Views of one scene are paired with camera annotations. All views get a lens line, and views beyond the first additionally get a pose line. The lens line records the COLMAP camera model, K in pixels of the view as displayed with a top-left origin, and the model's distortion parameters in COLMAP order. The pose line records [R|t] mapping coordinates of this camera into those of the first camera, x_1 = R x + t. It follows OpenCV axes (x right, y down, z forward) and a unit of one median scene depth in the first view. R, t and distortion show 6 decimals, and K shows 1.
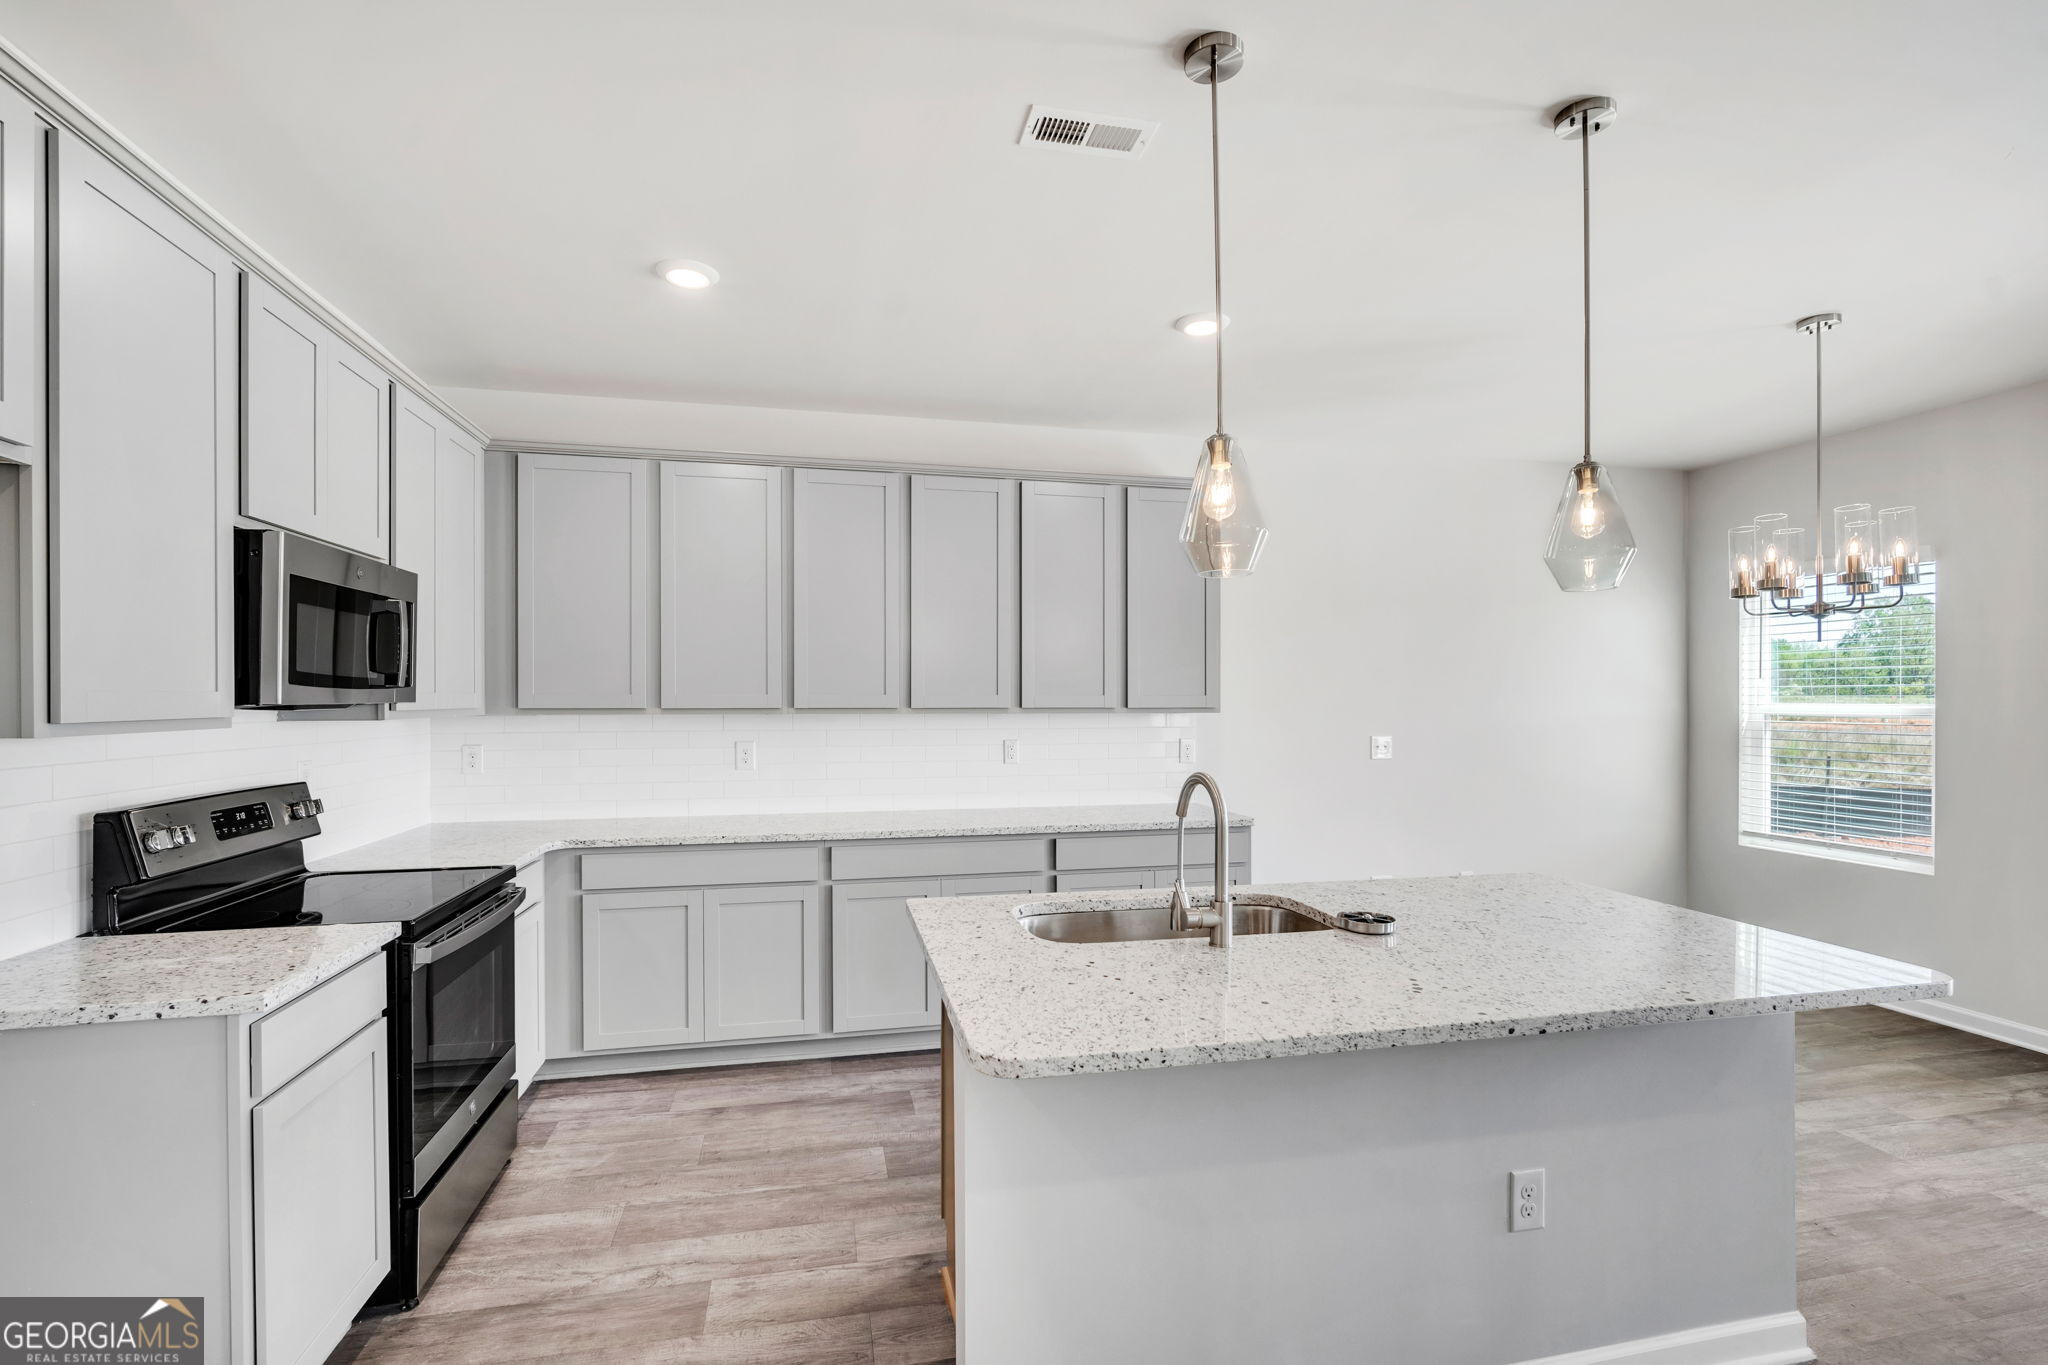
lens RADIAL K [[905.8, 0, 1000.4], [0, 905.8, 698.1], [0, 0, 1]] dist [-0.011547, 0.003668]
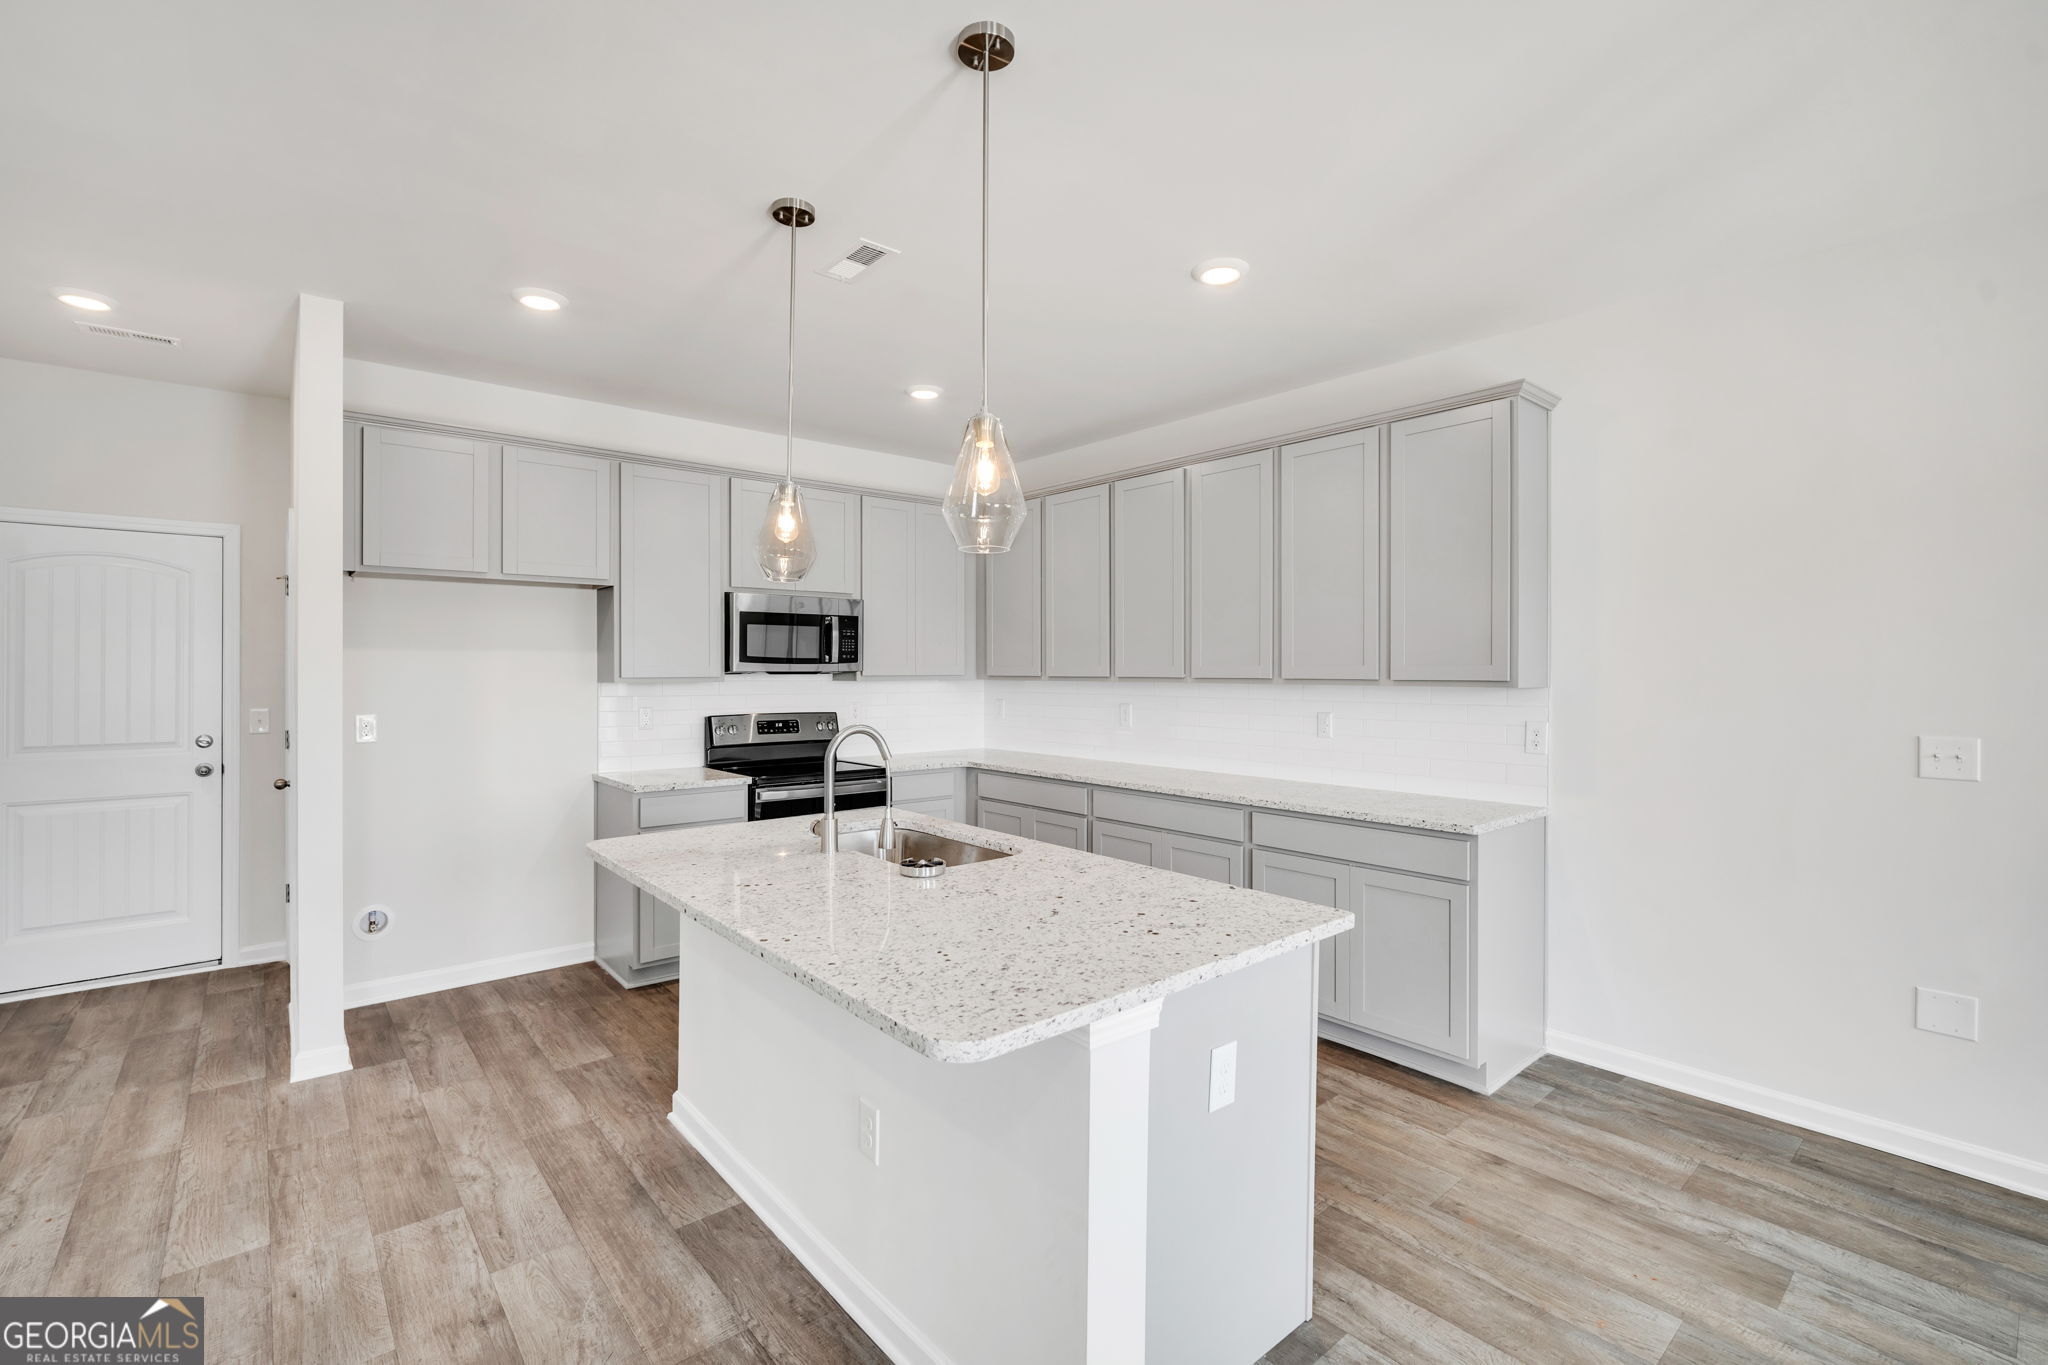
lens RADIAL K [[905.8, 0, 1036.5], [0, 905.8, 667.1], [0, 0, 1]] dist [-0.011547, 0.003668]
pose [[0.465153, -0.005554, -0.885213, 0.642063], [-0.001290, 0.999975, -0.006952, 0.004734], [0.885230, 0.004376, 0.465134, 0.266925]]
